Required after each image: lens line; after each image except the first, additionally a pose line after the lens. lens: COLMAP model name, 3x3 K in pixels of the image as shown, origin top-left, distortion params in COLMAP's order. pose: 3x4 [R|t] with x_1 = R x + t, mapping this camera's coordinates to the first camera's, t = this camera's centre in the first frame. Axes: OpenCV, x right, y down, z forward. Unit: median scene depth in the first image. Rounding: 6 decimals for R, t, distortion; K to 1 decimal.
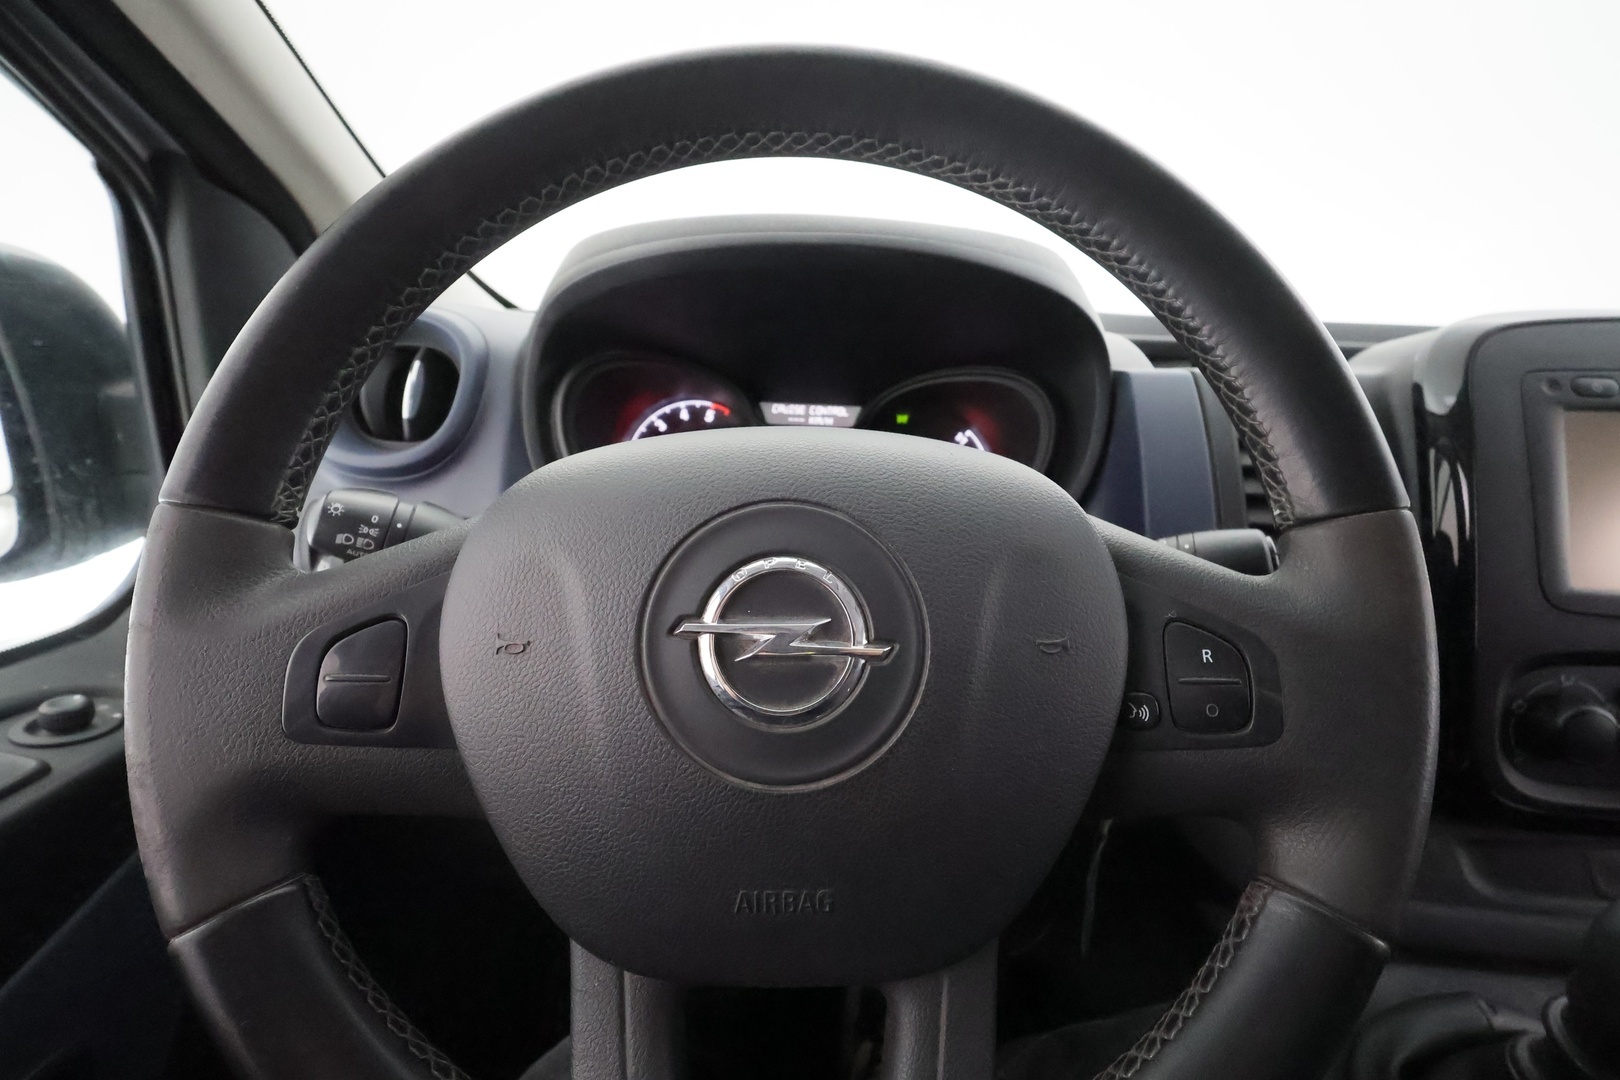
lens RADIAL K [[765.9, 0, 810.7], [0, 765.9, 506.8], [0, 0, 1]] dist [0.002030, 0.000496]
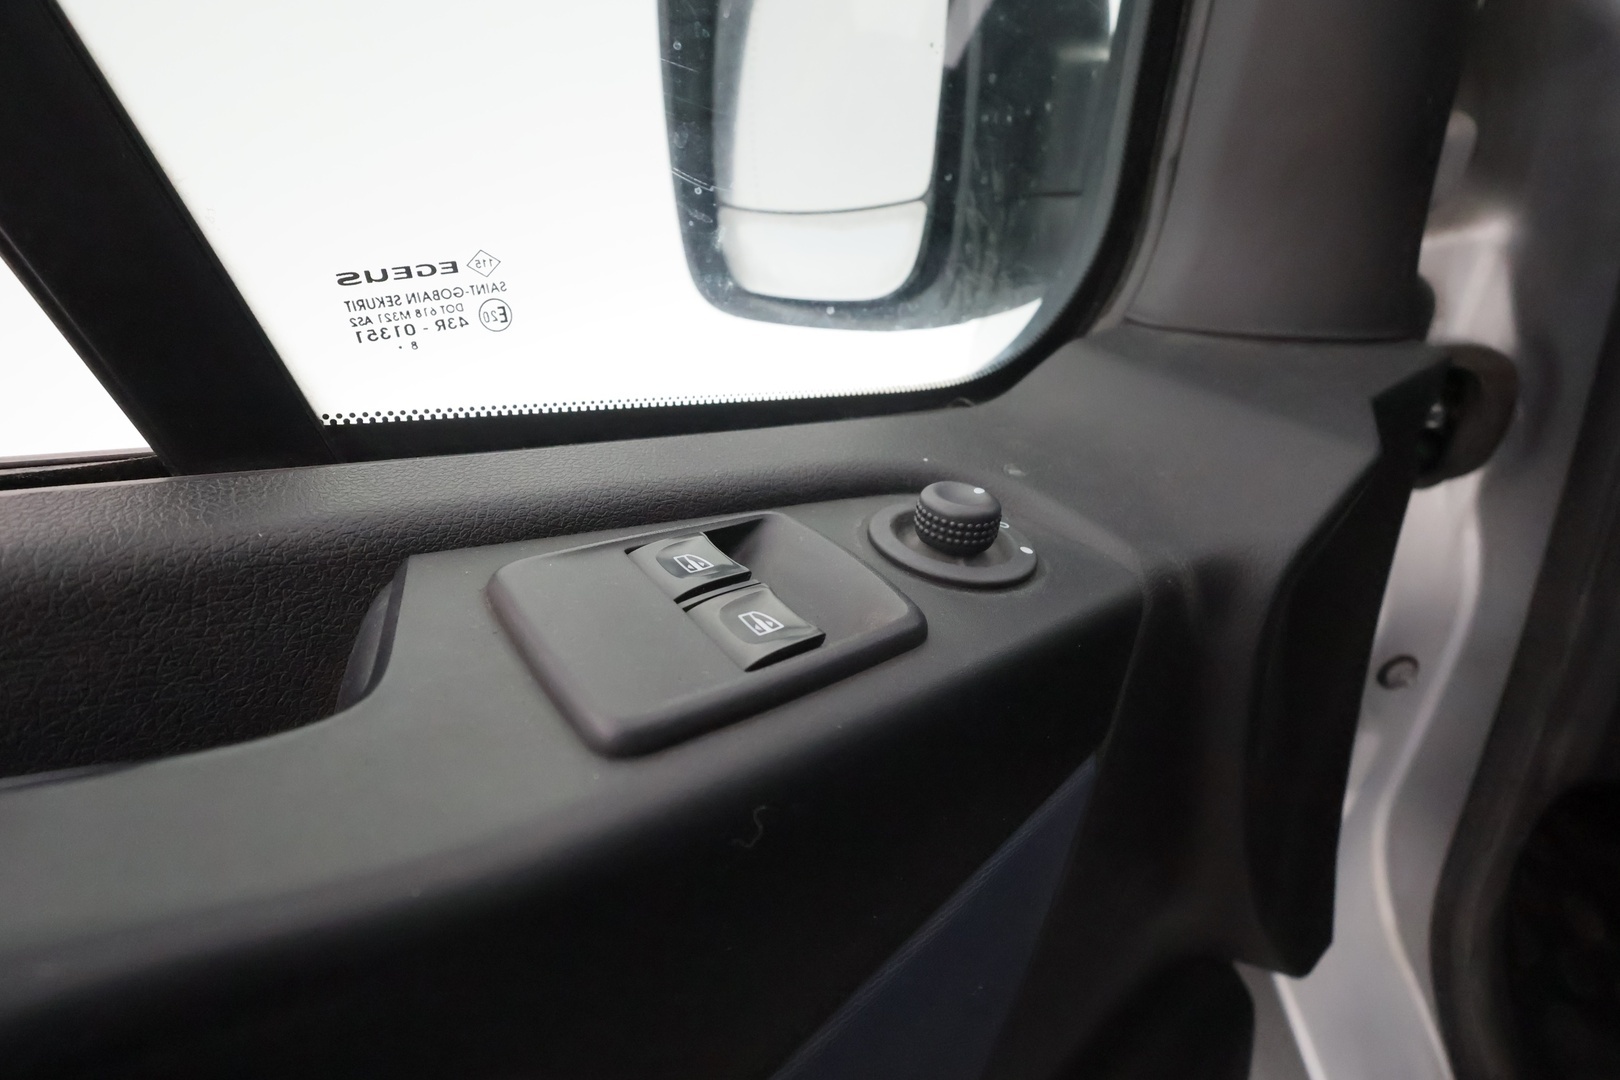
lens RADIAL K [[765.0, 0, 810.7], [0, 765.0, 517.7], [0, 0, 1]] dist [0.000549, 0.000648]
pose [[0.618814, 0.308755, -0.722315, -0.669308], [-0.204232, 0.951132, 0.231595, 0.173302], [0.758524, 0.004206, 0.651632, 0.608422]]
